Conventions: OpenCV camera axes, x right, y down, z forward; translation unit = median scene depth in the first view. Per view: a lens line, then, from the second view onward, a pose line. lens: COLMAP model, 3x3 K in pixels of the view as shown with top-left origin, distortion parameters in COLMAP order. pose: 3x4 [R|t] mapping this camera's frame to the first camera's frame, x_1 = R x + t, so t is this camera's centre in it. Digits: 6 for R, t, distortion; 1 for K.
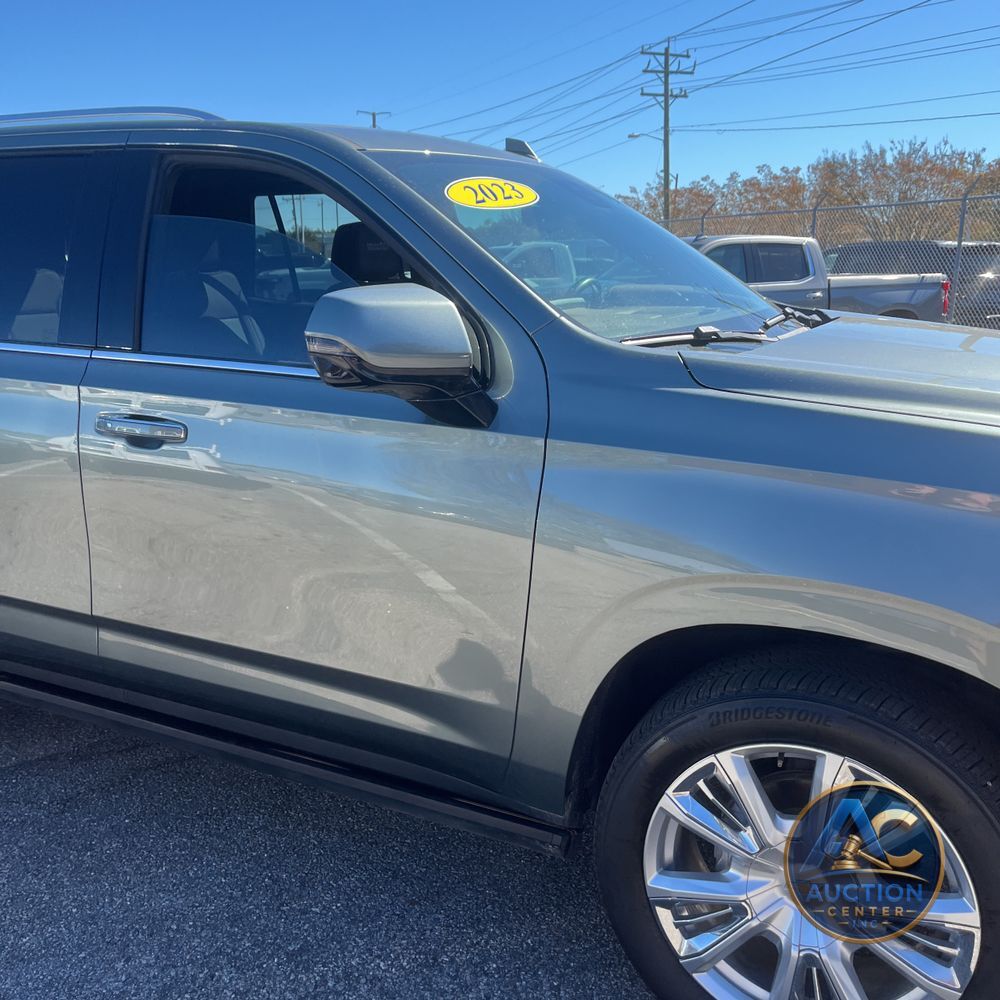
lens RADIAL K [[1021.1, 0, 501.9], [0, 1021.1, 487.4], [0, 0, 1]] dist [0.086935, -0.101276]
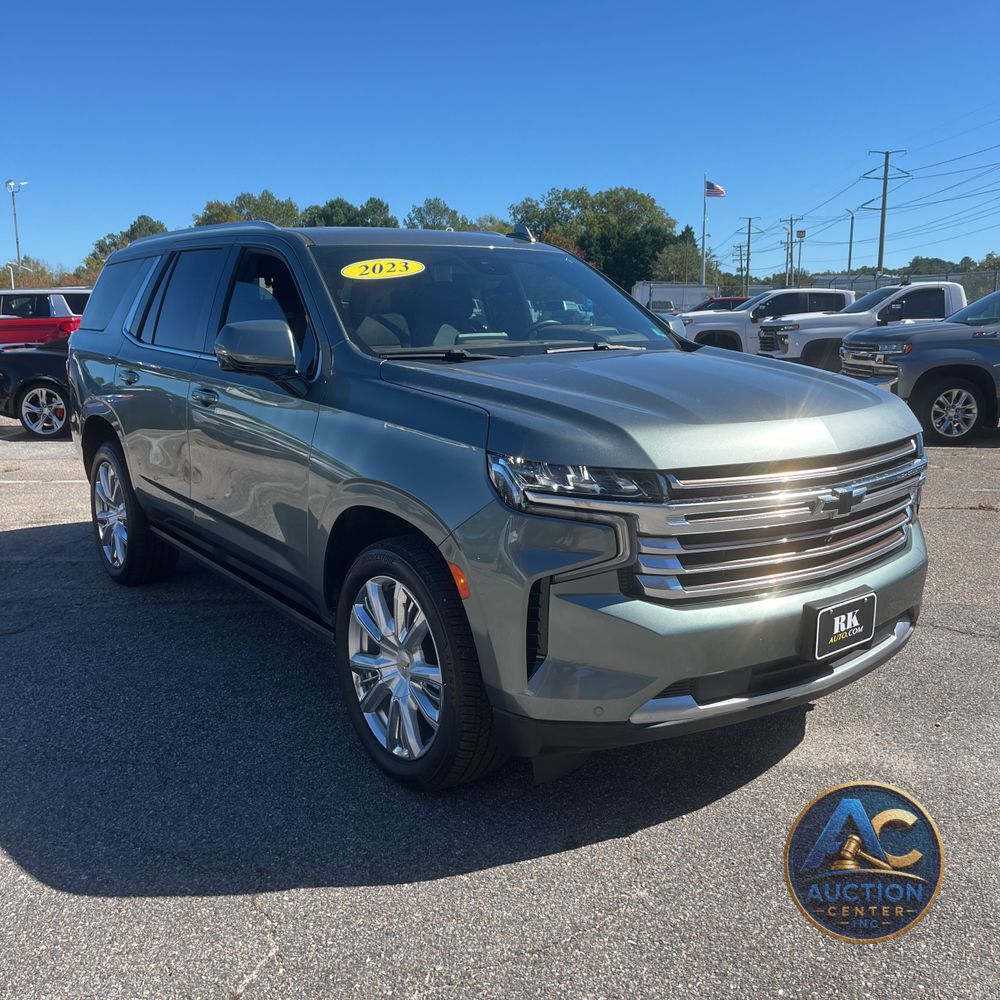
lens RADIAL K [[1021.1, 0, 501.9], [0, 1021.1, 487.4], [0, 0, 1]] dist [0.086935, -0.101276]
pose [[0.888479, 0.088133, -0.450374, 1.042983], [-0.106001, 0.994260, -0.014548, 0.081962], [0.446507, 0.060666, 0.892721, -0.433378]]
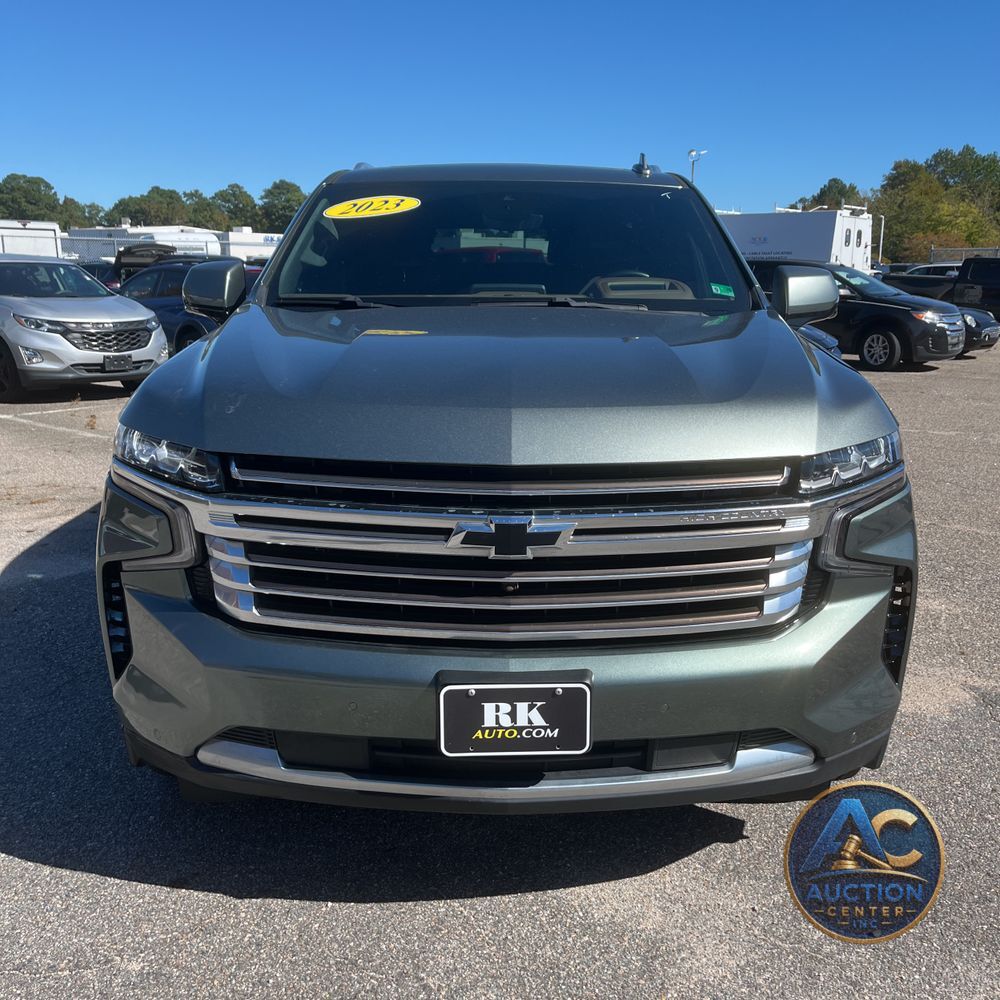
lens RADIAL K [[1038.2, 0, 504.0], [0, 1038.2, 483.9], [0, 0, 1]] dist [0.016776, -0.011658]
pose [[0.433406, 0.202541, -0.878144, 1.636681], [-0.215222, 0.969484, 0.117386, -0.122441], [0.875122, 0.138120, 0.463772, 0.561775]]
